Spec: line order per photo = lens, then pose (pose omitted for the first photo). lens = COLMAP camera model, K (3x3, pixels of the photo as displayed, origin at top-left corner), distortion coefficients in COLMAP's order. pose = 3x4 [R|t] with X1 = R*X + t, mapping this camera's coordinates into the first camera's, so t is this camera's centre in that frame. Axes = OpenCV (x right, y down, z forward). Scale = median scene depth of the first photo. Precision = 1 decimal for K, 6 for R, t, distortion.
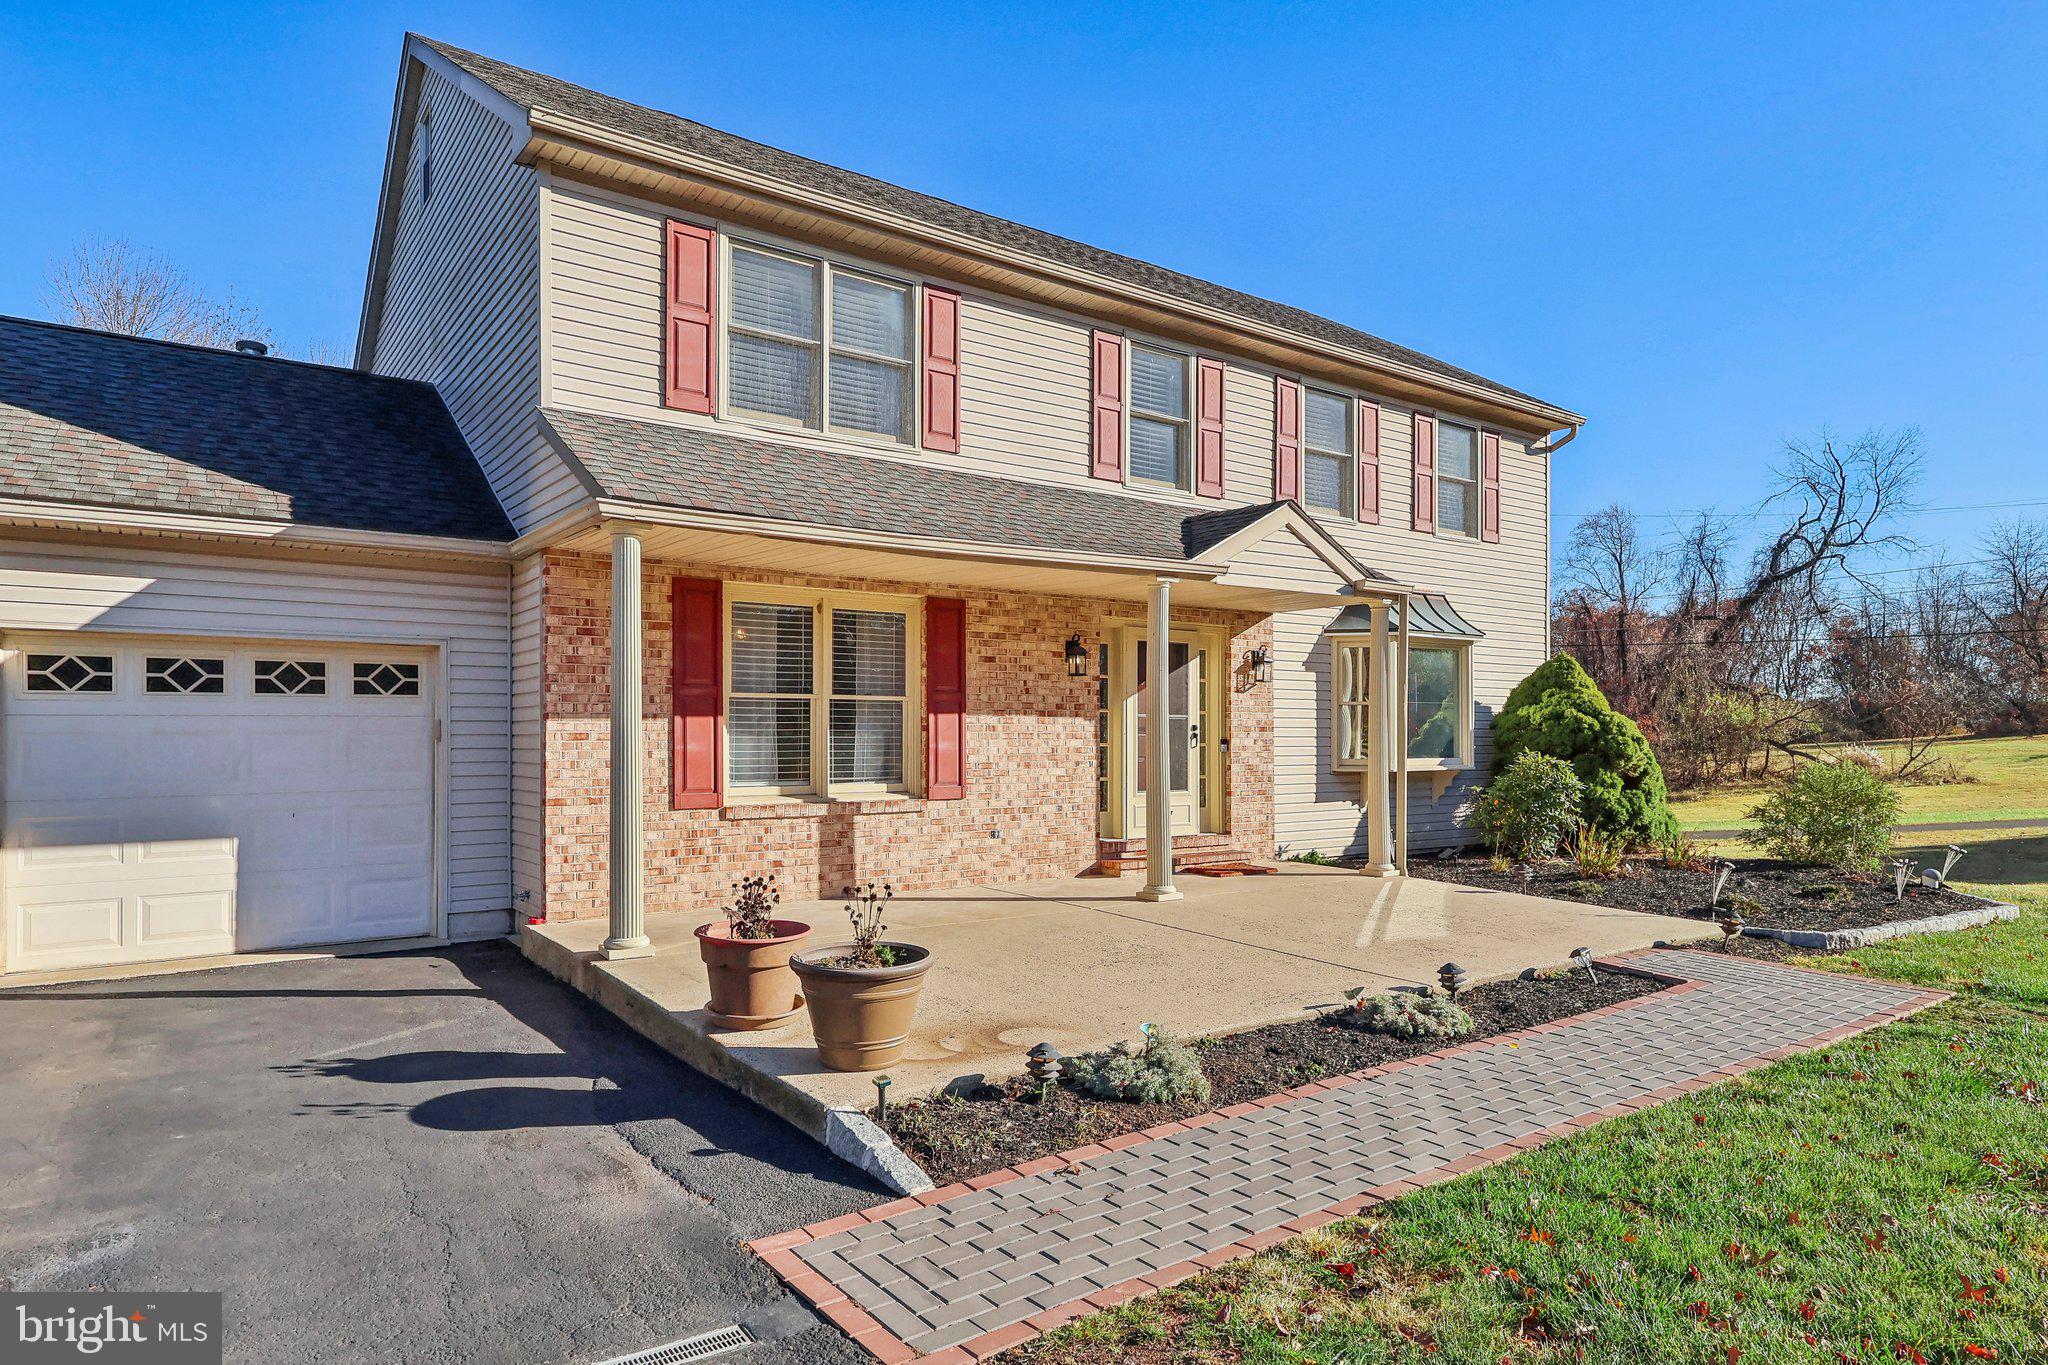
lens RADIAL K [[1198.3, 0, 1021.8], [0, 1198.3, 744.0], [0, 0, 1]] dist [0.004205, 0.000388]
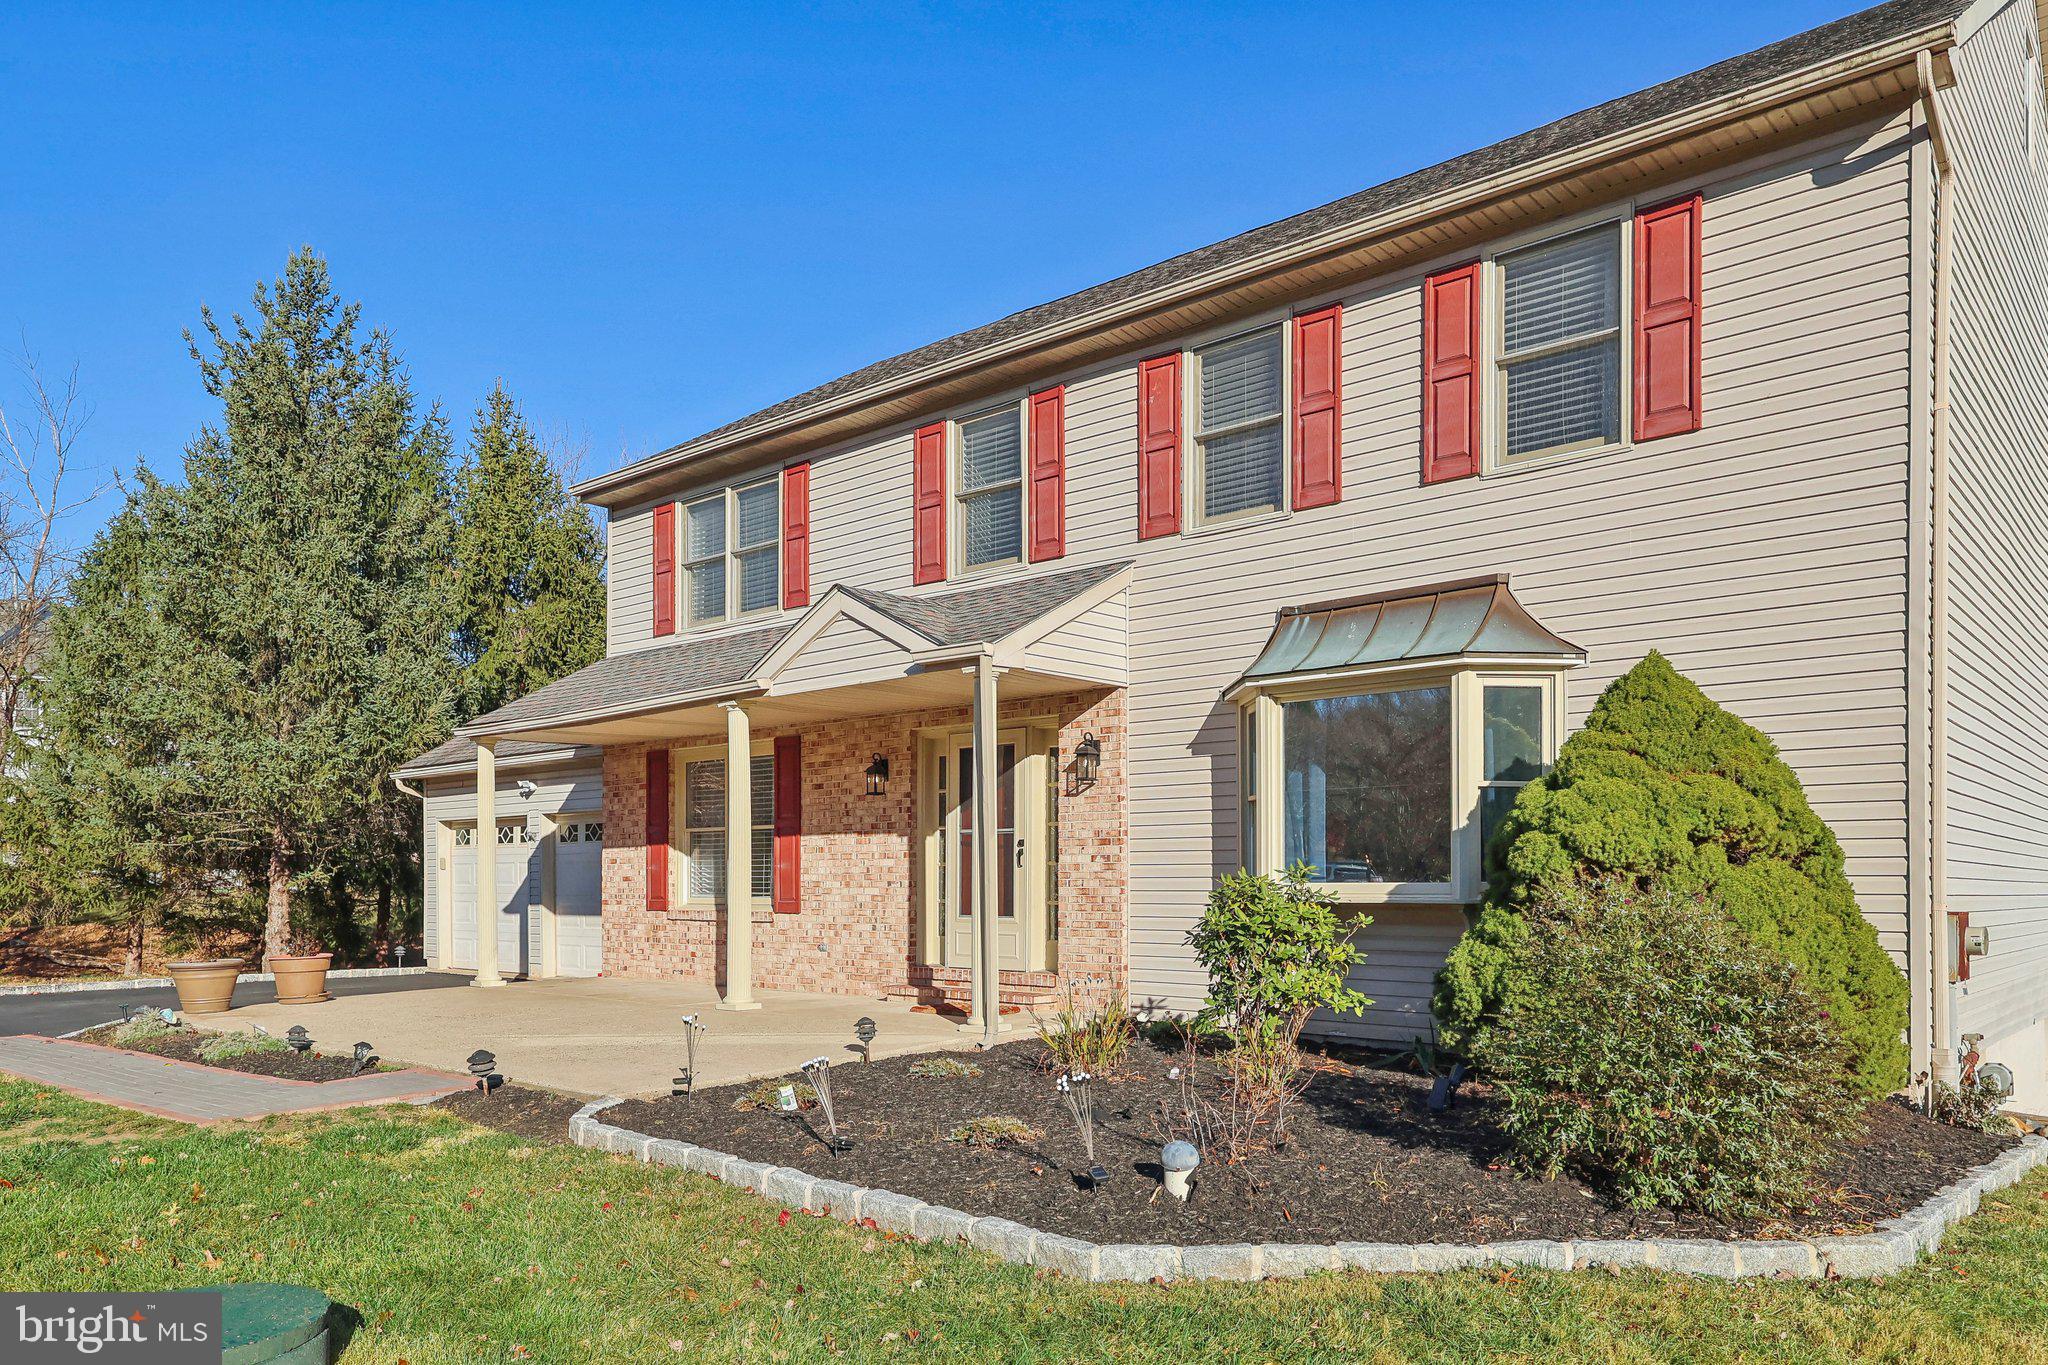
lens RADIAL K [[1423.3, 0, 1024.0], [0, 1423.3, 876.1], [0, 0, 1]] dist [0.001874, 0.002834]
pose [[0.219910, -0.000998, -0.975520, 1.263318], [0.000424, 0.999999, -0.000928, 0.012102], [0.975520, -0.000209, 0.219911, 0.888020]]
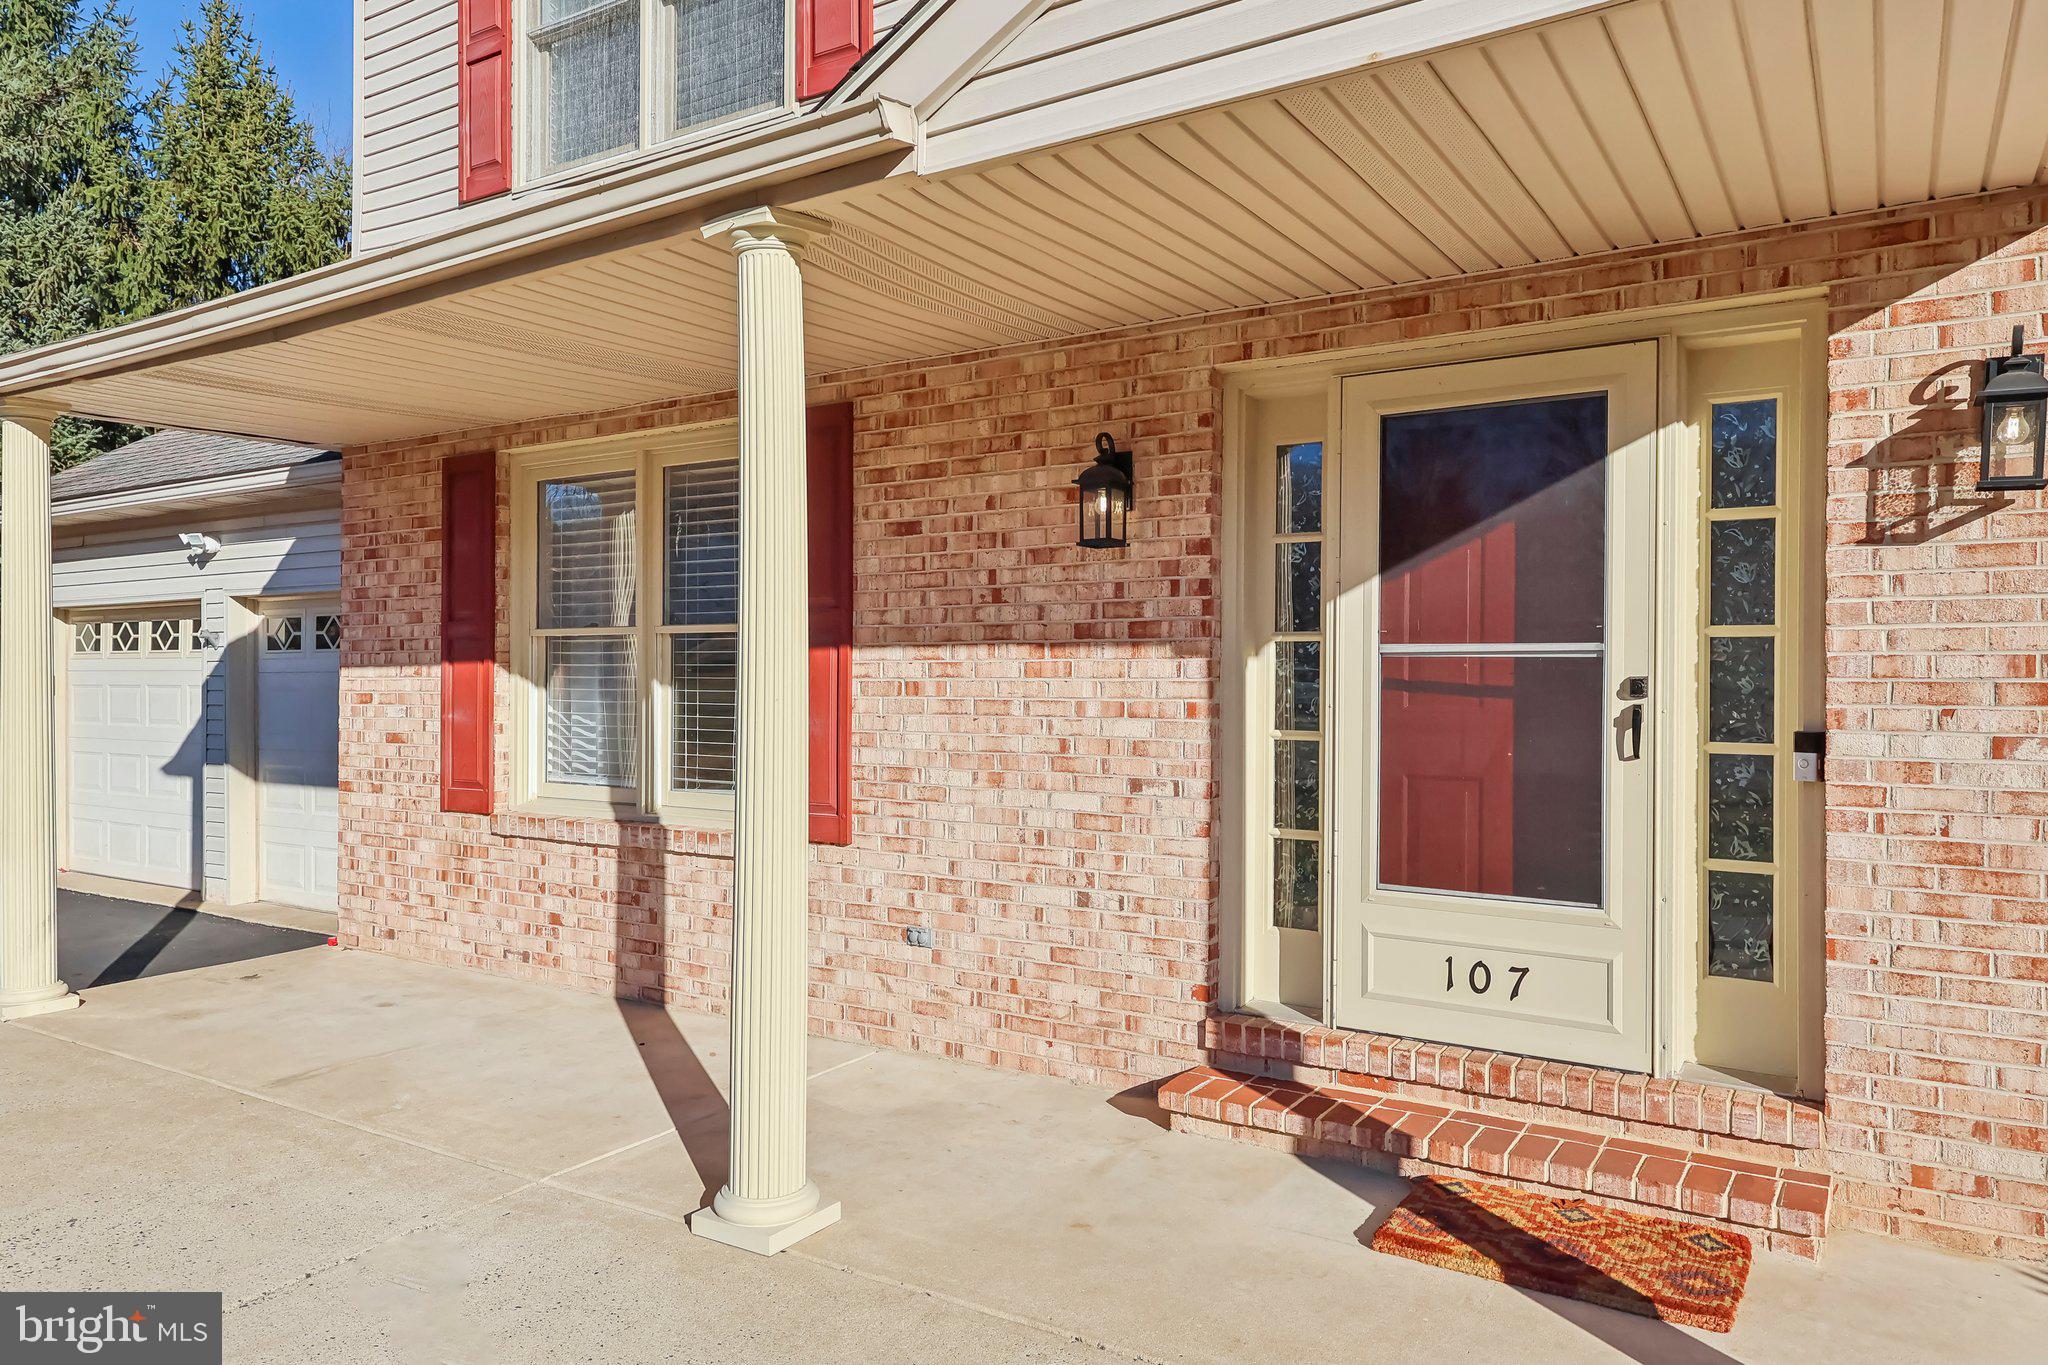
lens RADIAL K [[1345.3, 0, 1034.4], [0, 1345.3, 672.1], [0, 0, 1]] dist [0.035982, -0.037945]
pose [[0.369935, 0.000137, -0.929058, 0.435534], [-0.004049, 0.999991, -0.001465, -0.018052], [0.929049, 0.004303, 0.369932, 0.854450]]
